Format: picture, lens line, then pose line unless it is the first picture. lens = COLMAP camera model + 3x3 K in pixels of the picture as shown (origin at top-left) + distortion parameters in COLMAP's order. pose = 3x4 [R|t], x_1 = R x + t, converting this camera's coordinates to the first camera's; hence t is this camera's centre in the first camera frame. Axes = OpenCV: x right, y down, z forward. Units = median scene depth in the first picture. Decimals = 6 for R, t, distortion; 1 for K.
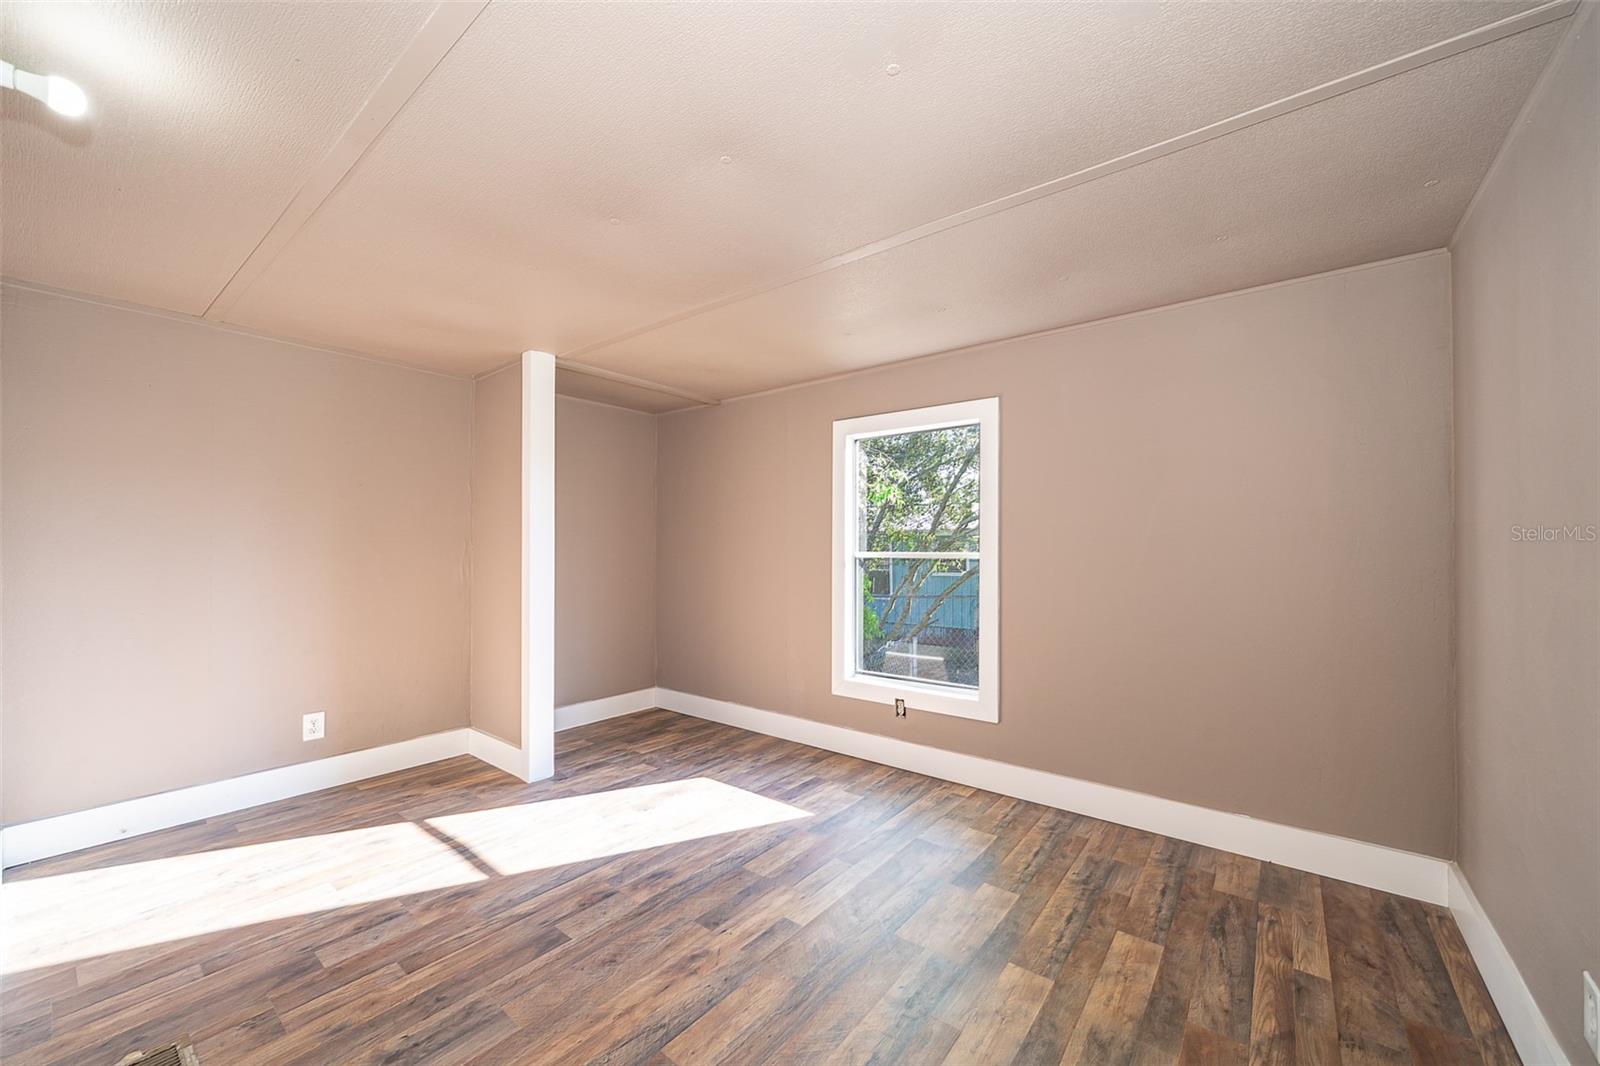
lens RADIAL K [[600.2, 0, 800.0], [0, 600.2, 533.0], [0, 0, 1]] dist [-0.002878, -0.000237]
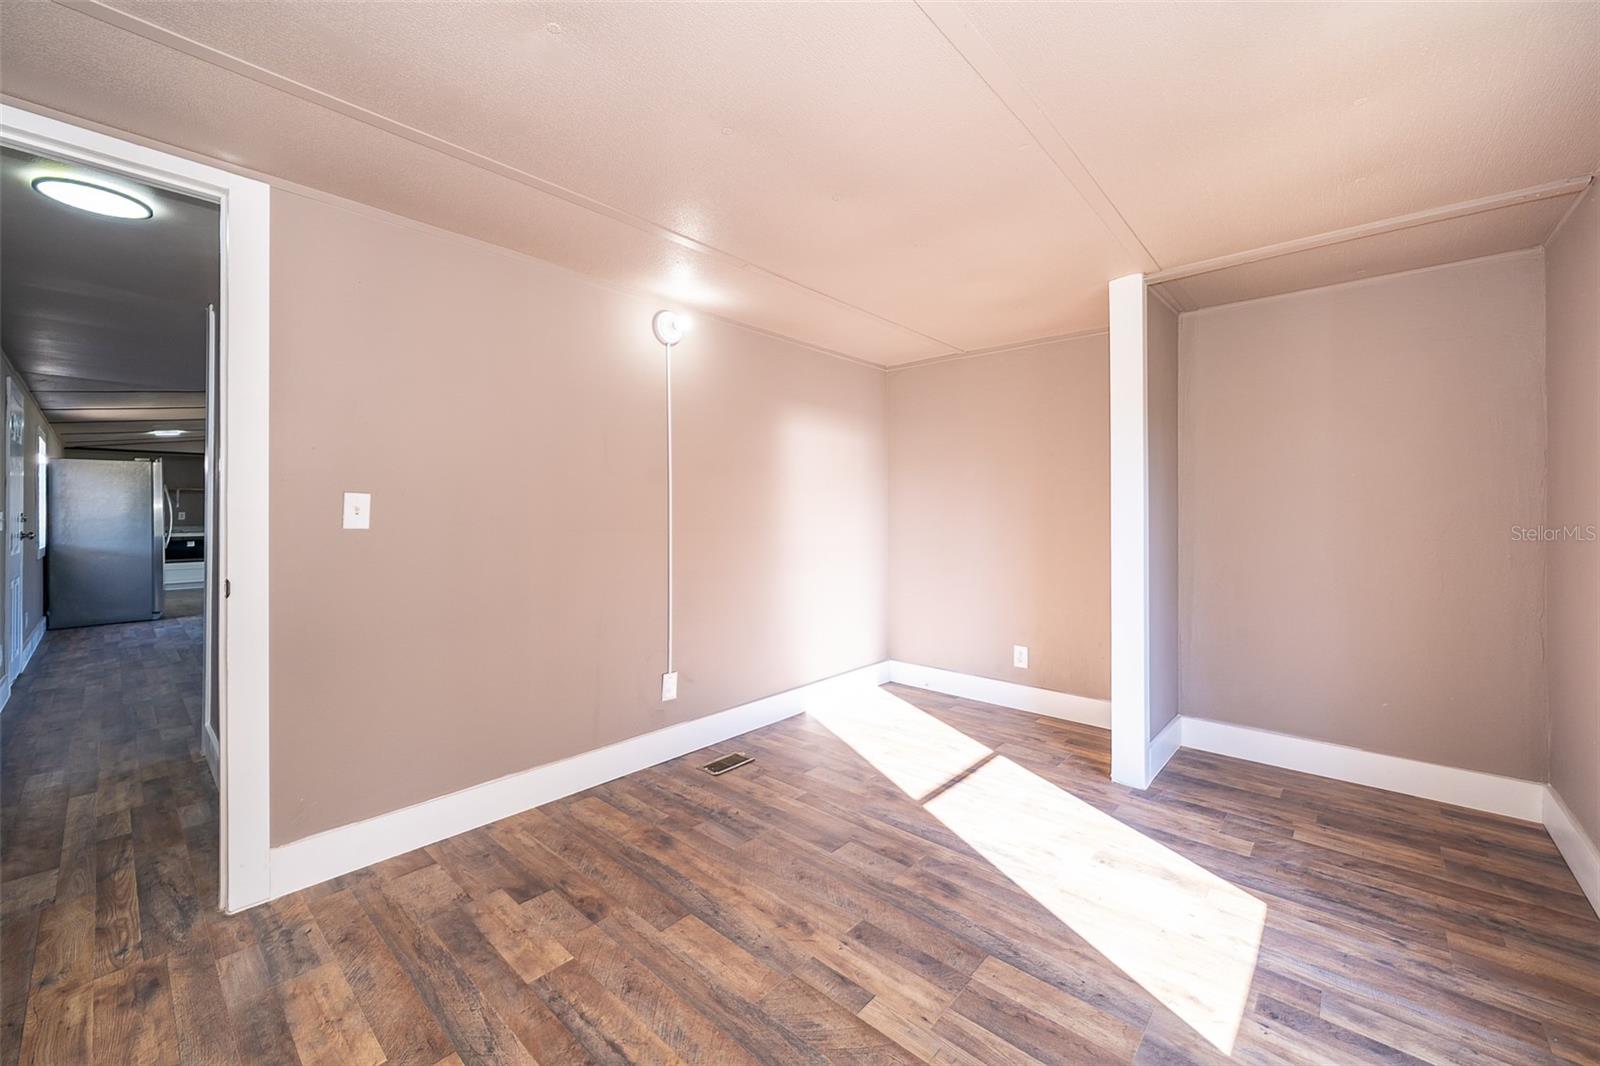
lens RADIAL K [[631.6, 0, 806.1], [0, 631.6, 512.8], [0, 0, 1]] dist [-0.003498, -0.000637]
pose [[-0.055099, -0.001264, -0.998480, 0.584946], [0.023133, 0.999729, -0.002542, 0.022100], [0.998213, -0.023238, -0.055055, 0.731599]]
